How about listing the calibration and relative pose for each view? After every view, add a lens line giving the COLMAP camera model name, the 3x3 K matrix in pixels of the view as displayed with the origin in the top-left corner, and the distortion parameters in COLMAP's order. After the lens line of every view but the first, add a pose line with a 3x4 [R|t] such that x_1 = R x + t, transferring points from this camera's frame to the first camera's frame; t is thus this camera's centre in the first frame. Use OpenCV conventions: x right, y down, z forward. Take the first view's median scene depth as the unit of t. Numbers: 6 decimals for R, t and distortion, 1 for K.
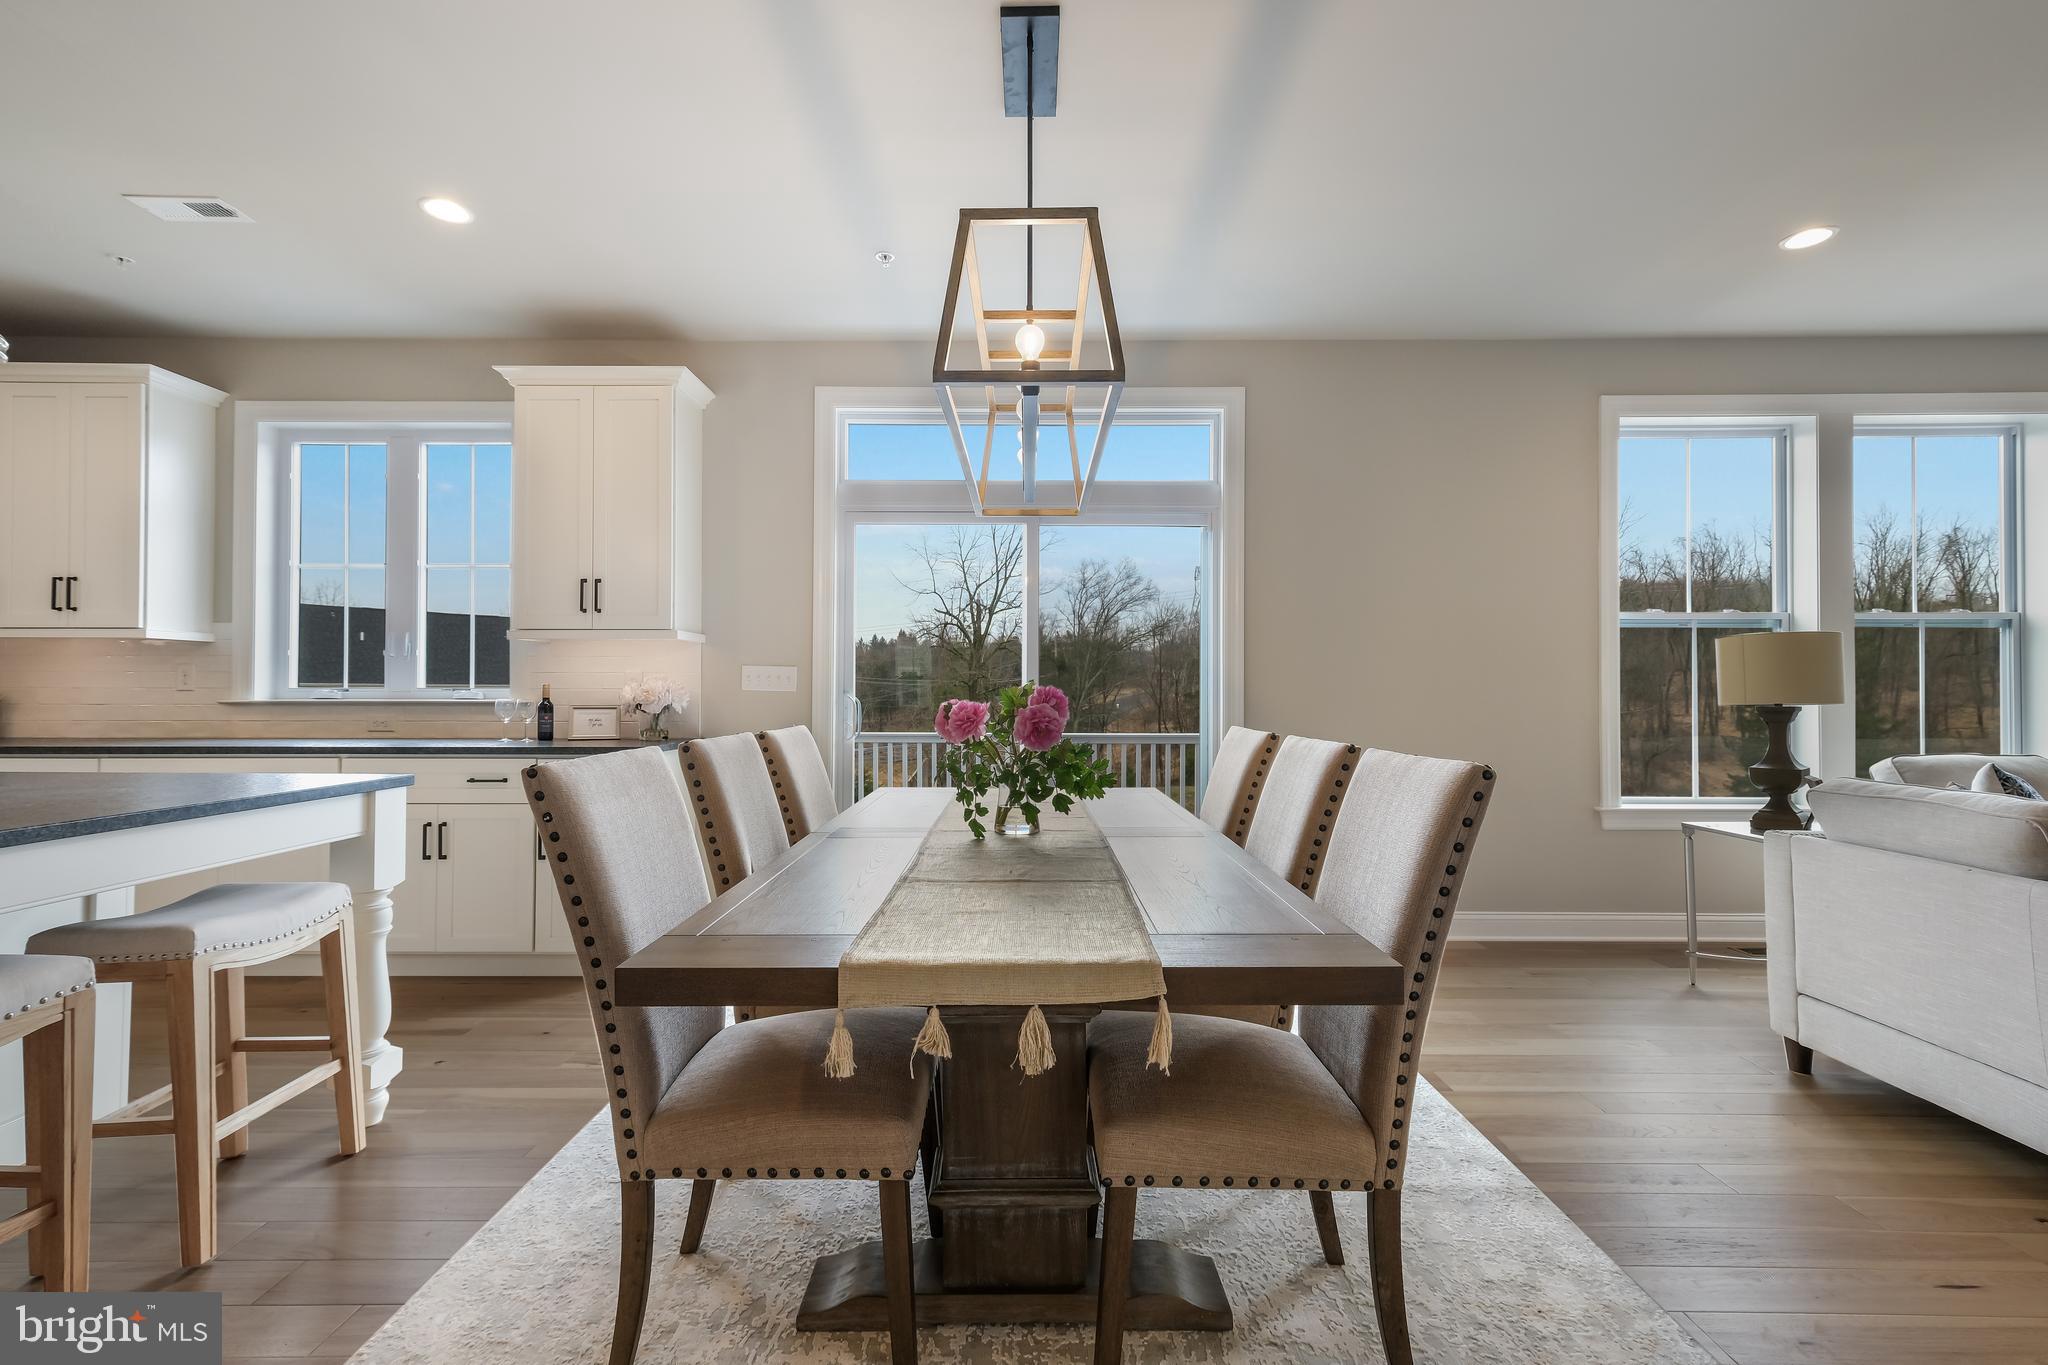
lens RADIAL K [[904.7, 0, 1022.7], [0, 904.7, 680.8], [0, 0, 1]] dist [0.008245, 0.000106]
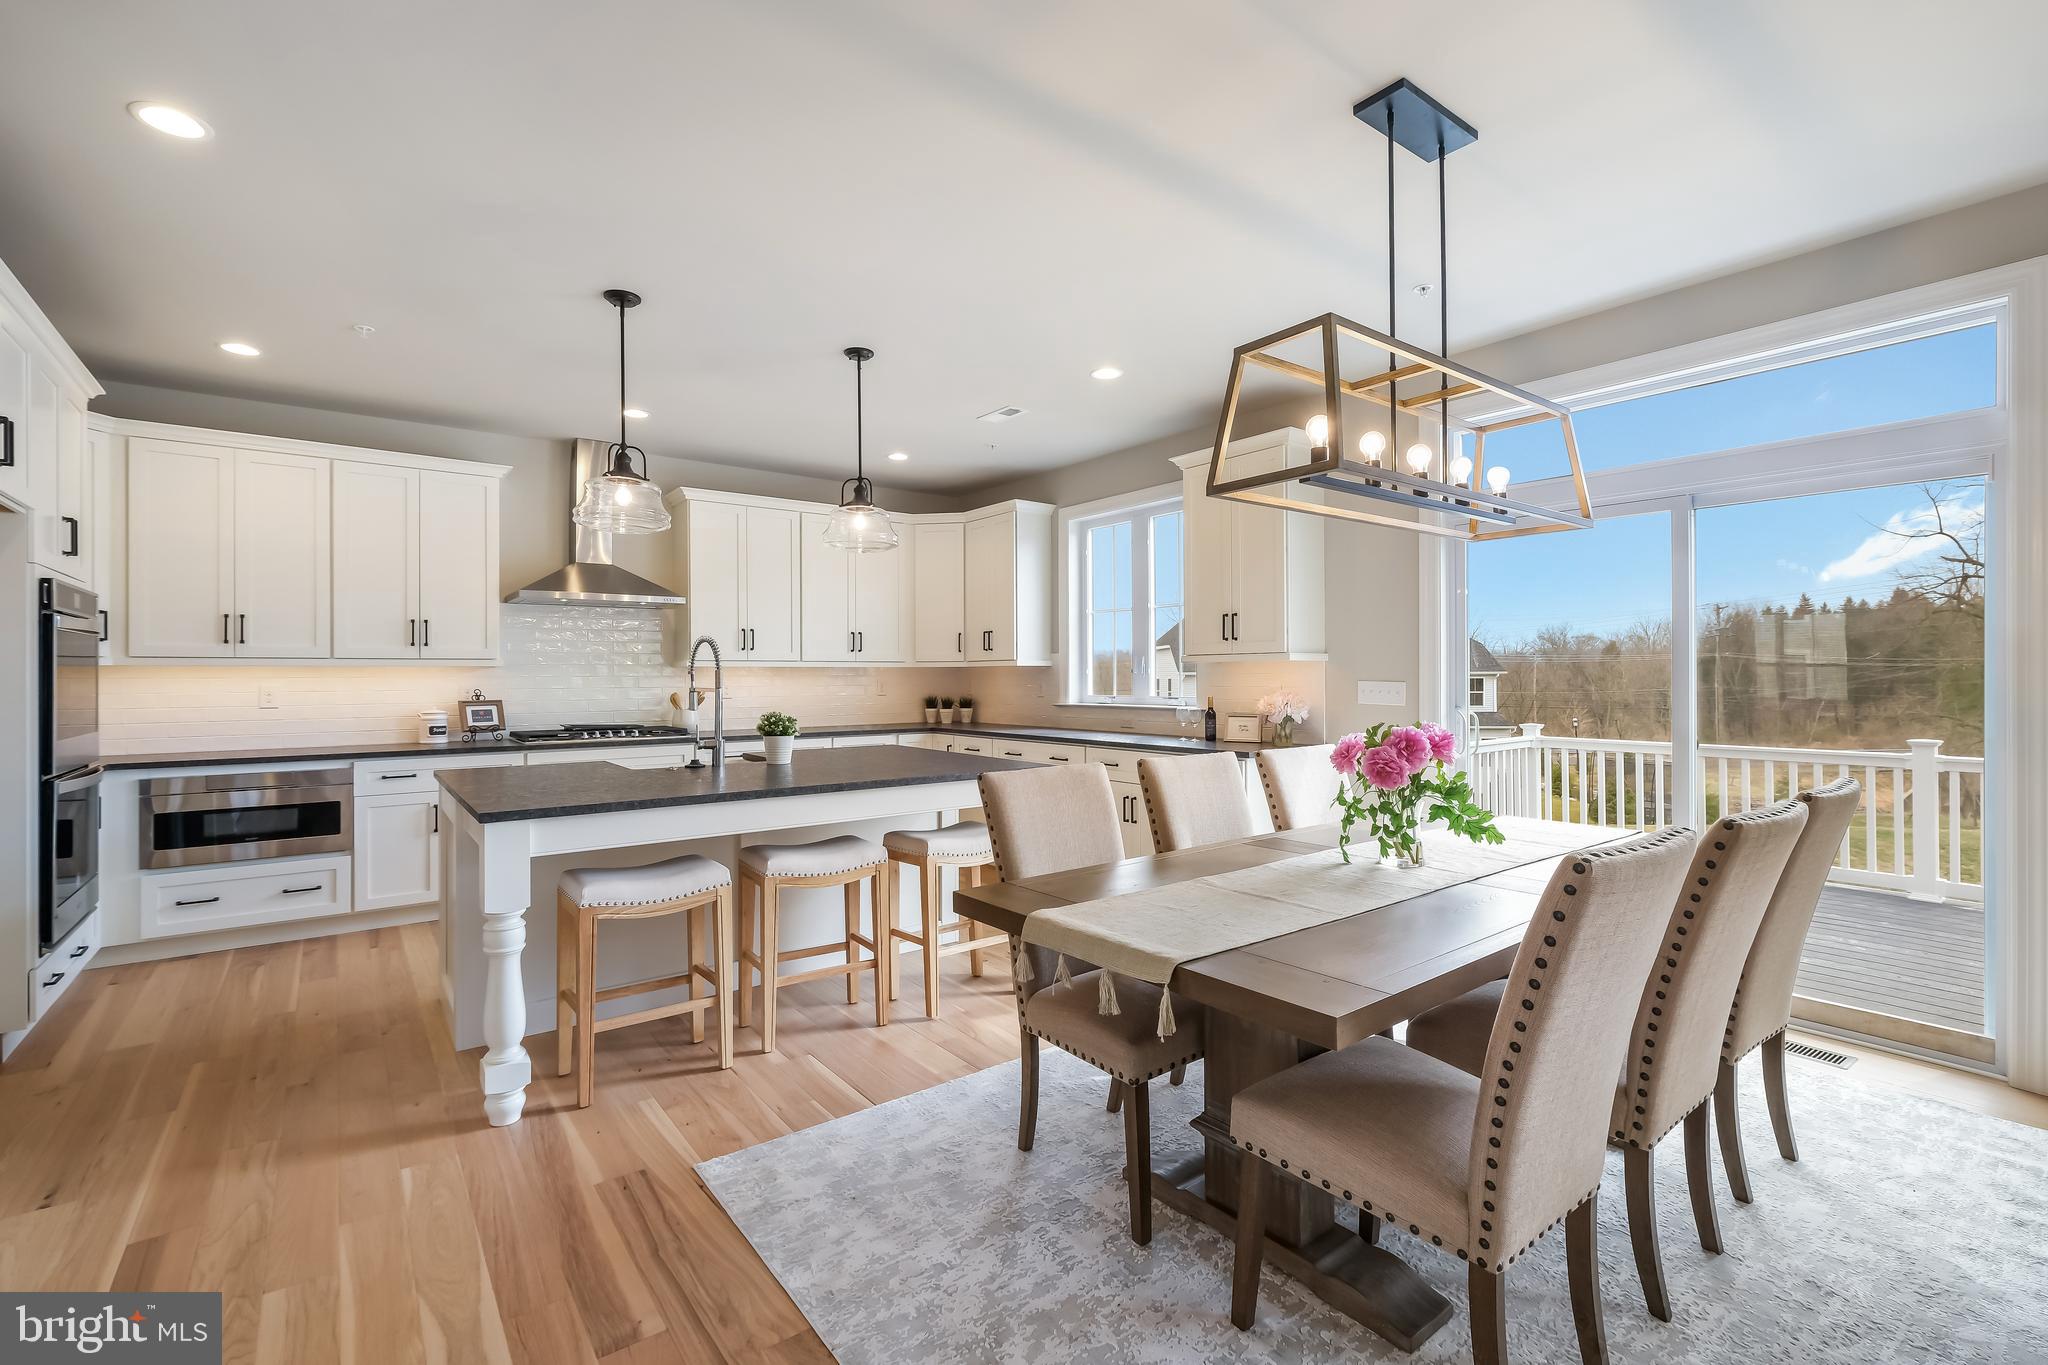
lens RADIAL K [[904.7, 0, 1011.2], [0, 904.7, 678.7], [0, 0, 1]] dist [0.008245, 0.000106]
pose [[0.610427, -0.002537, -0.792068, 0.319862], [0.015142, 0.999850, 0.008466, -0.037293], [0.791928, -0.017161, 0.610374, -0.002742]]
